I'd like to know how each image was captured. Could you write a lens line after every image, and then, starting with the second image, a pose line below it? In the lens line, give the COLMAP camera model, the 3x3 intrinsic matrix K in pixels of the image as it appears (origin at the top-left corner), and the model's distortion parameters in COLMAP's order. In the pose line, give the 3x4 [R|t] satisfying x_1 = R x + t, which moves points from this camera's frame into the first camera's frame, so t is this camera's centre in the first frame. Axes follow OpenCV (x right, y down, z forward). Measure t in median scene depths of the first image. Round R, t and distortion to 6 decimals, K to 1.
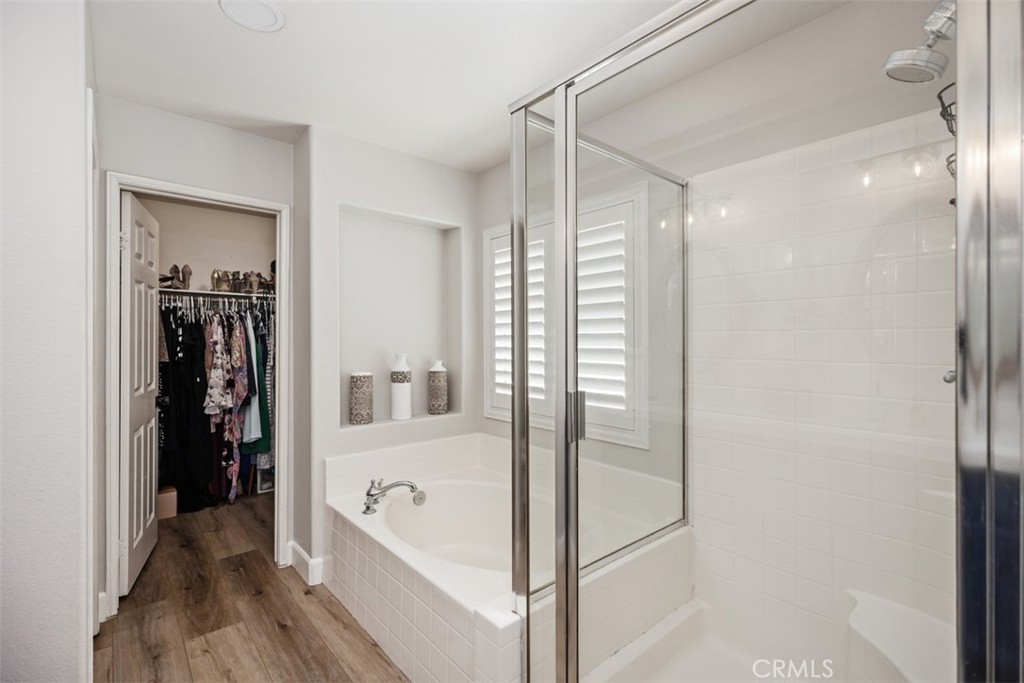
lens RADIAL K [[463.4, 0, 506.6], [0, 463.4, 342.0], [0, 0, 1]] dist [0.005404, 0.001500]
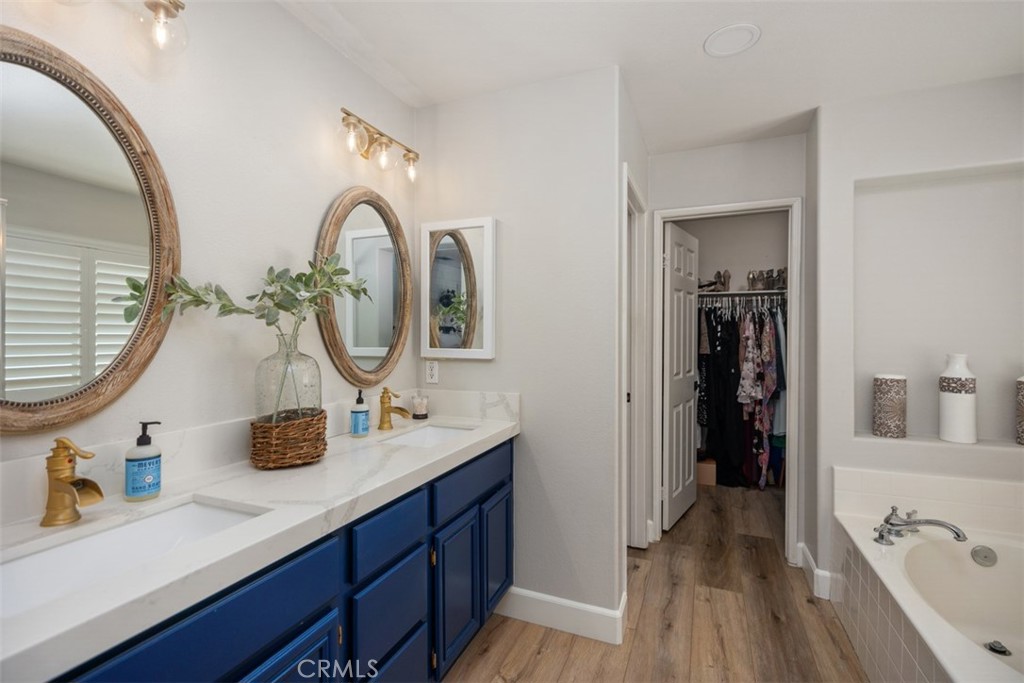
lens RADIAL K [[463.4, 0, 513.3], [0, 463.4, 338.9], [0, 0, 1]] dist [0.005404, 0.001500]
pose [[0.450376, 0.006145, -0.892818, 0.130045], [-0.001681, 0.999980, 0.006035, -0.002832], [0.892837, -0.001217, 0.450377, 0.023132]]
